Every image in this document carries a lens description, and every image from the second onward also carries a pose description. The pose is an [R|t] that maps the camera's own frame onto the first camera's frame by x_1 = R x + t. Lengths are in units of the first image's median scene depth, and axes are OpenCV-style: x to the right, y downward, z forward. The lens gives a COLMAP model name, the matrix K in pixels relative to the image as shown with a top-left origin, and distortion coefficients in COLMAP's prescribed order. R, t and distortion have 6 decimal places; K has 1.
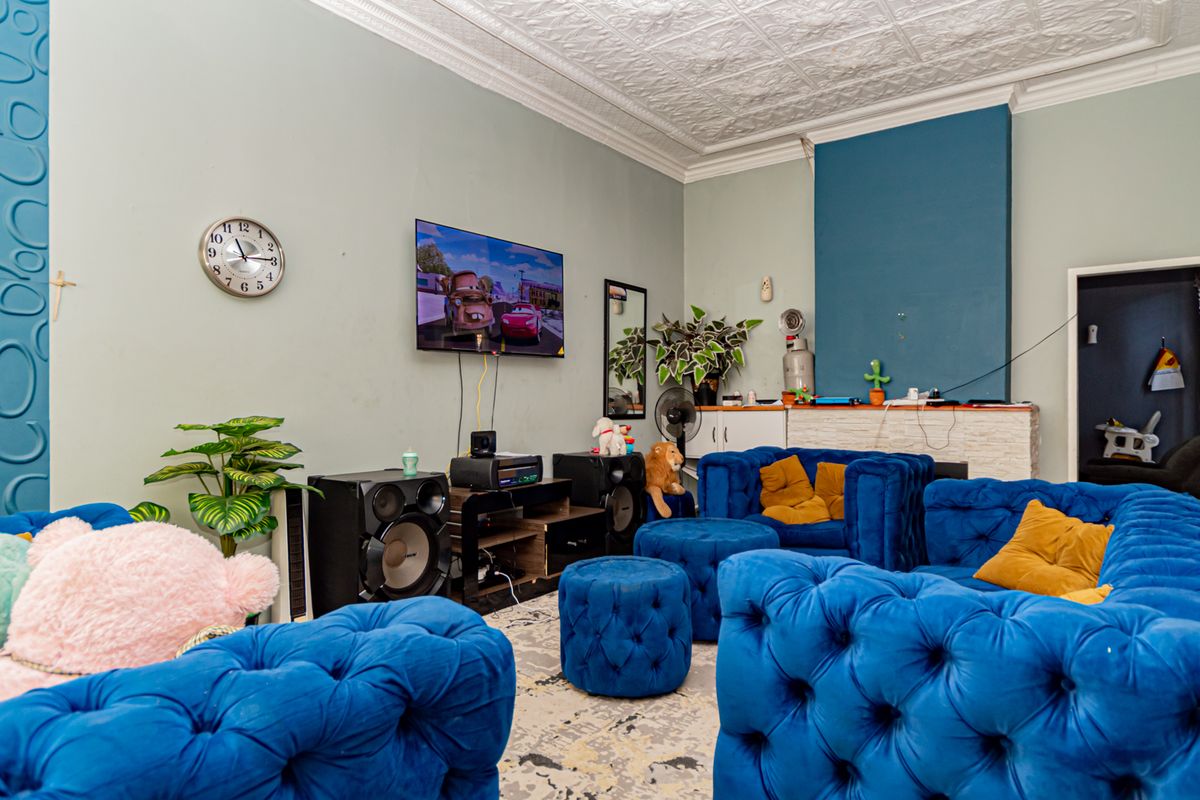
lens RADIAL K [[692.0, 0, 600.8], [0, 692.0, 400.0], [0, 0, 1]] dist [-0.003169, -0.001279]
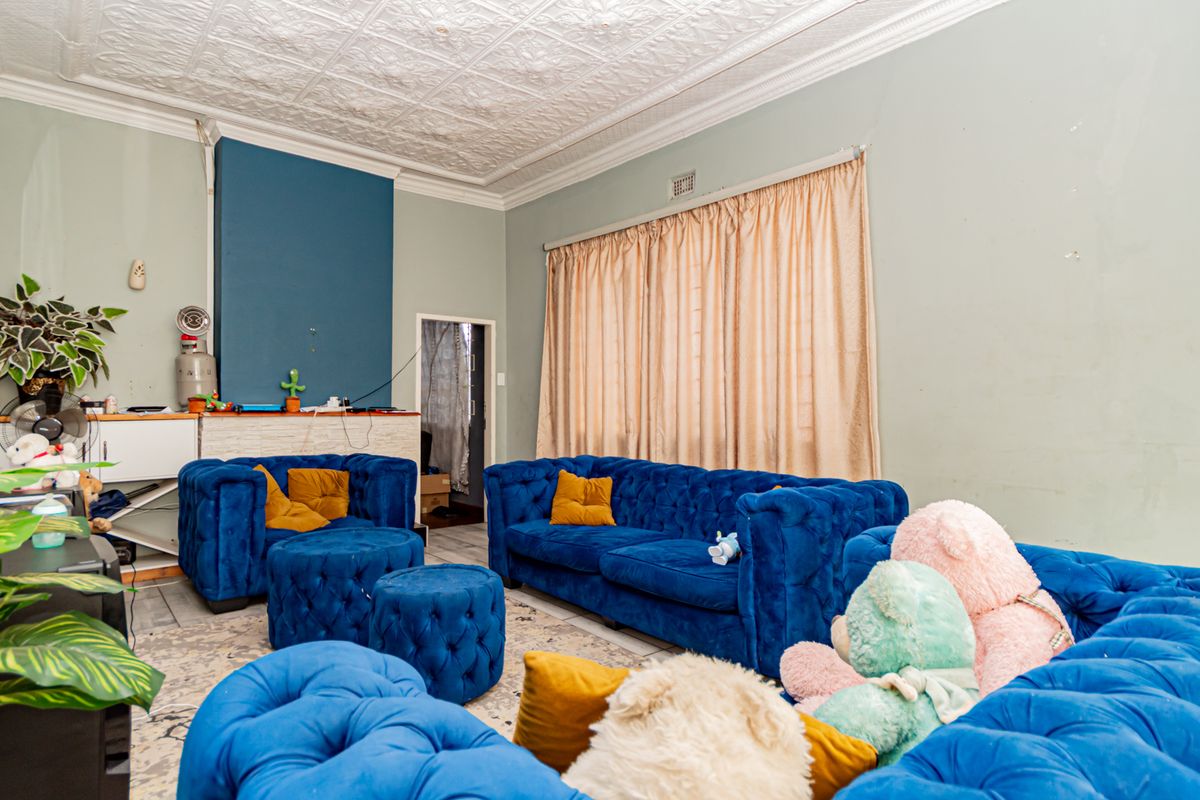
lens RADIAL K [[650.2, 0, 599.5], [0, 650.2, 402.8], [0, 0, 1]] dist [-0.001875, -0.000257]
pose [[0.209152, 0.007144, 0.977857, -0.477766], [-0.001032, 0.999974, -0.007084, -0.000303], [-0.977883, 0.000472, 0.209154, 0.332781]]
